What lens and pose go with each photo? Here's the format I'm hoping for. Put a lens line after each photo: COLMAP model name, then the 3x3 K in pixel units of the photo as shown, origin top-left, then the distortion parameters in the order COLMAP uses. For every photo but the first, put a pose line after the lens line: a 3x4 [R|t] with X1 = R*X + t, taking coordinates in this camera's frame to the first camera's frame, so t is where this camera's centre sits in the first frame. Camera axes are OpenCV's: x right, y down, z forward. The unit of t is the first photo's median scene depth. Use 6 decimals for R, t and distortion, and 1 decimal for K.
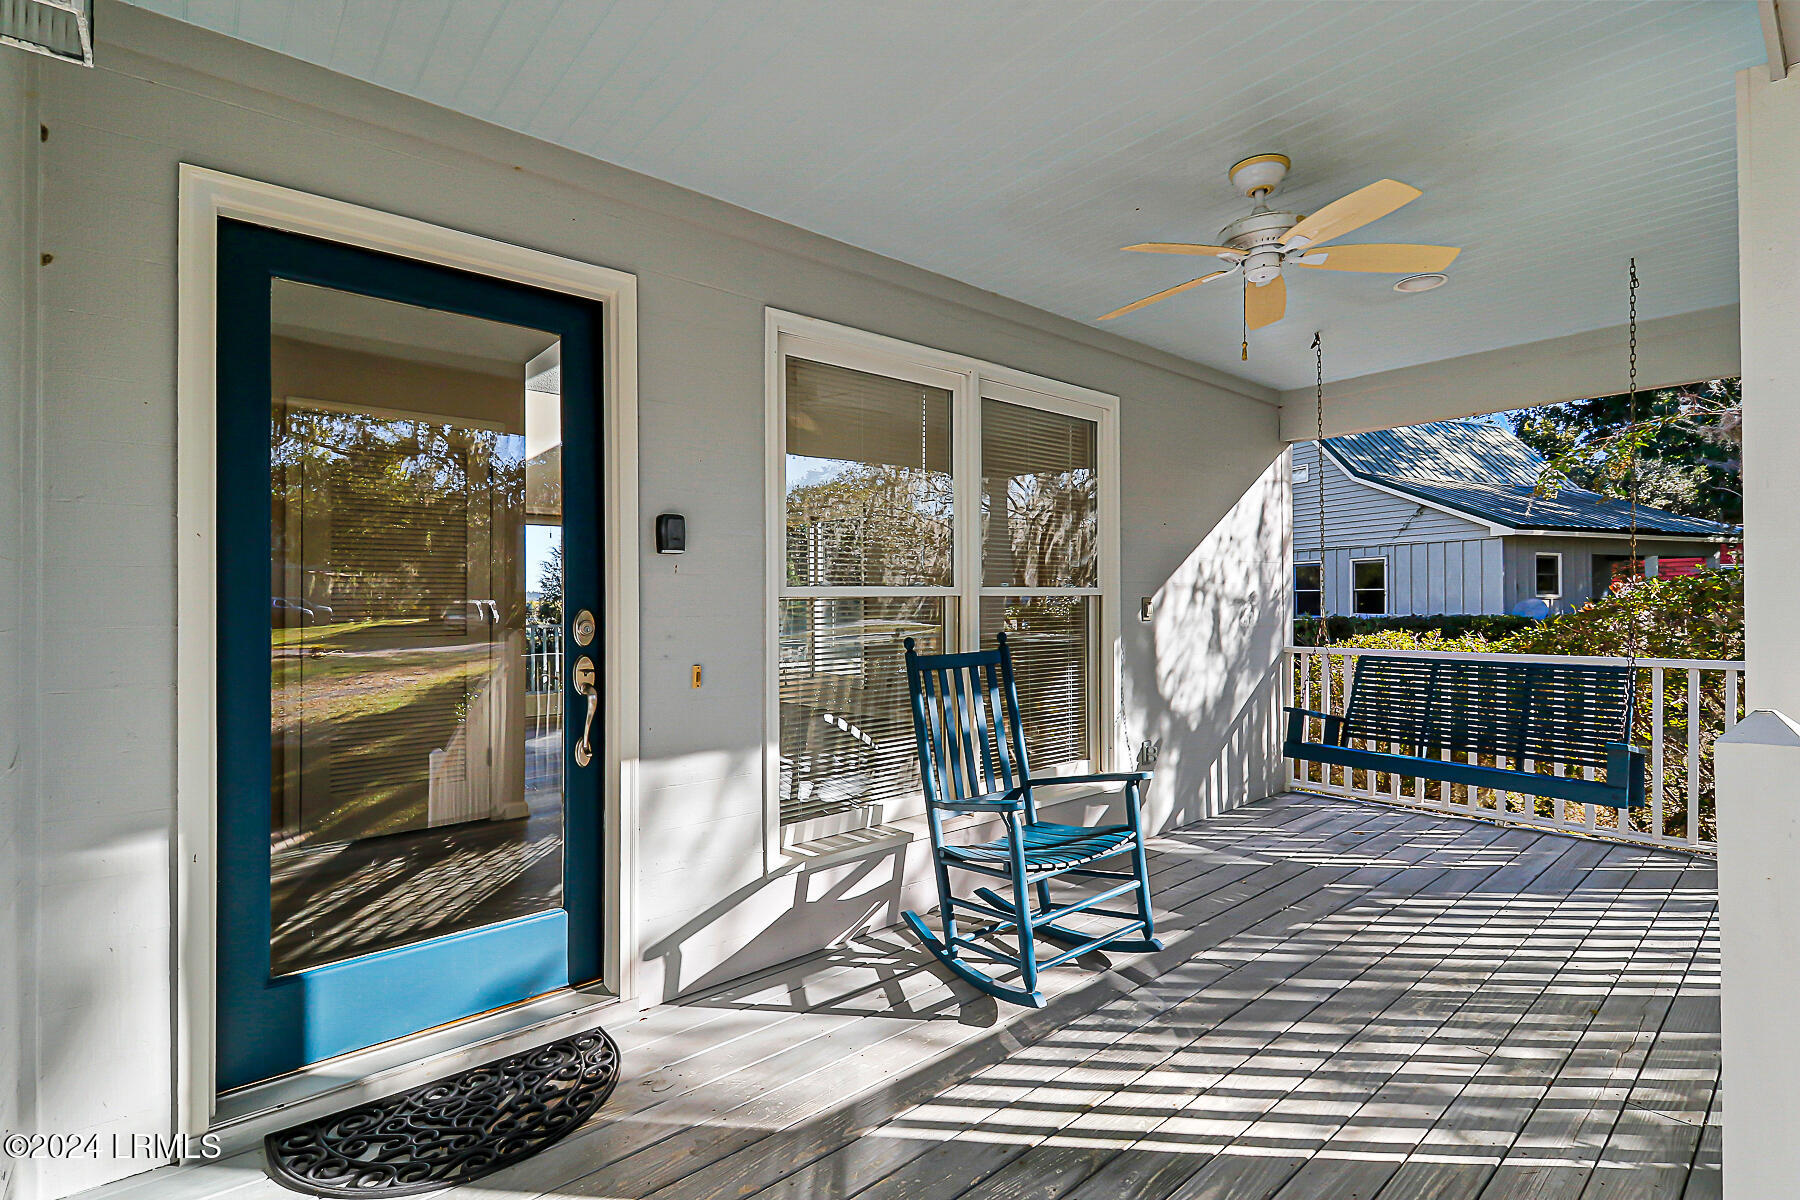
lens RADIAL K [[852.4, 0, 928.3], [0, 852.4, 594.3], [0, 0, 1]] dist [-0.000416, -0.000066]
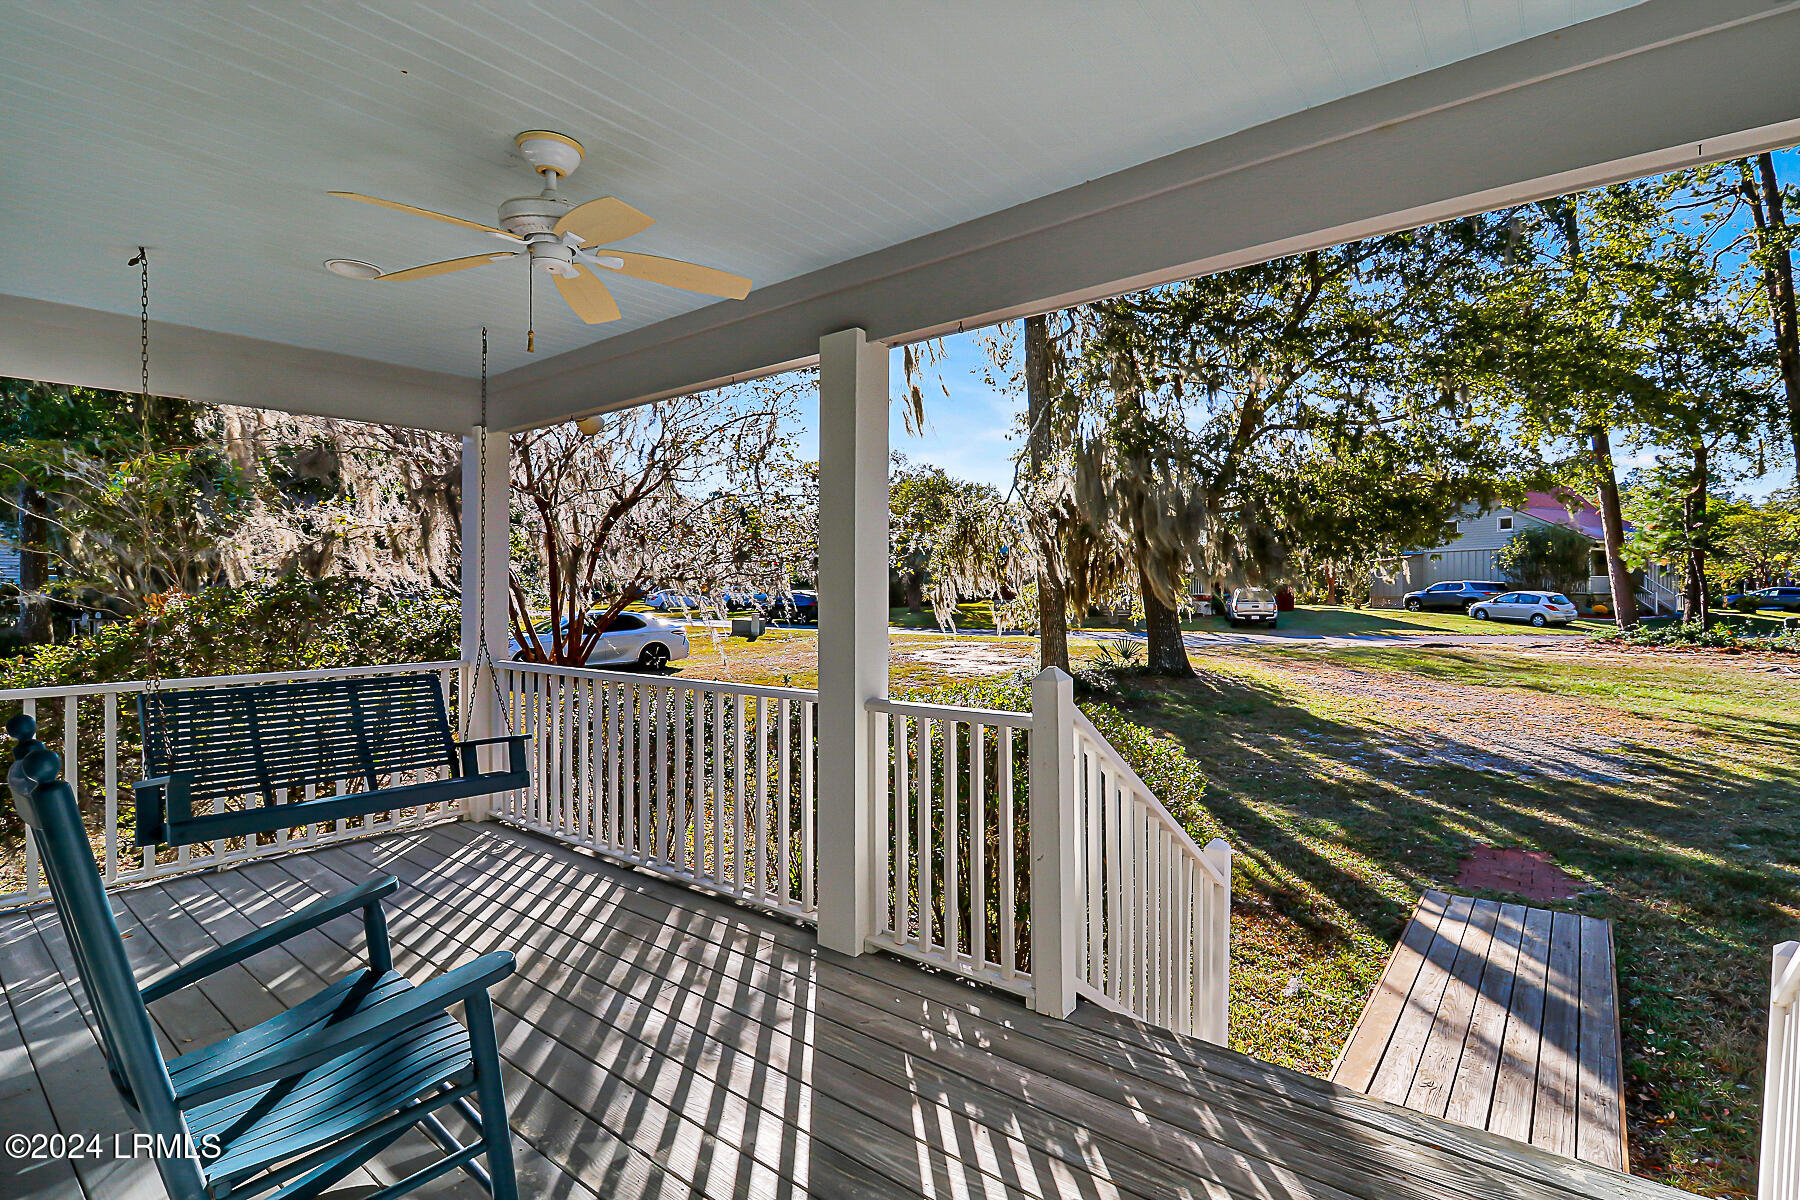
lens RADIAL K [[856.2, 0, 900.0], [0, 856.2, 600.0], [0, 0, 1]] dist [-0.005073, -0.001084]
pose [[-0.161573, -0.001108, 0.986860, -0.477761], [-0.000556, 0.999999, 0.001031, -0.018866], [-0.986861, -0.000382, -0.161573, 0.669561]]
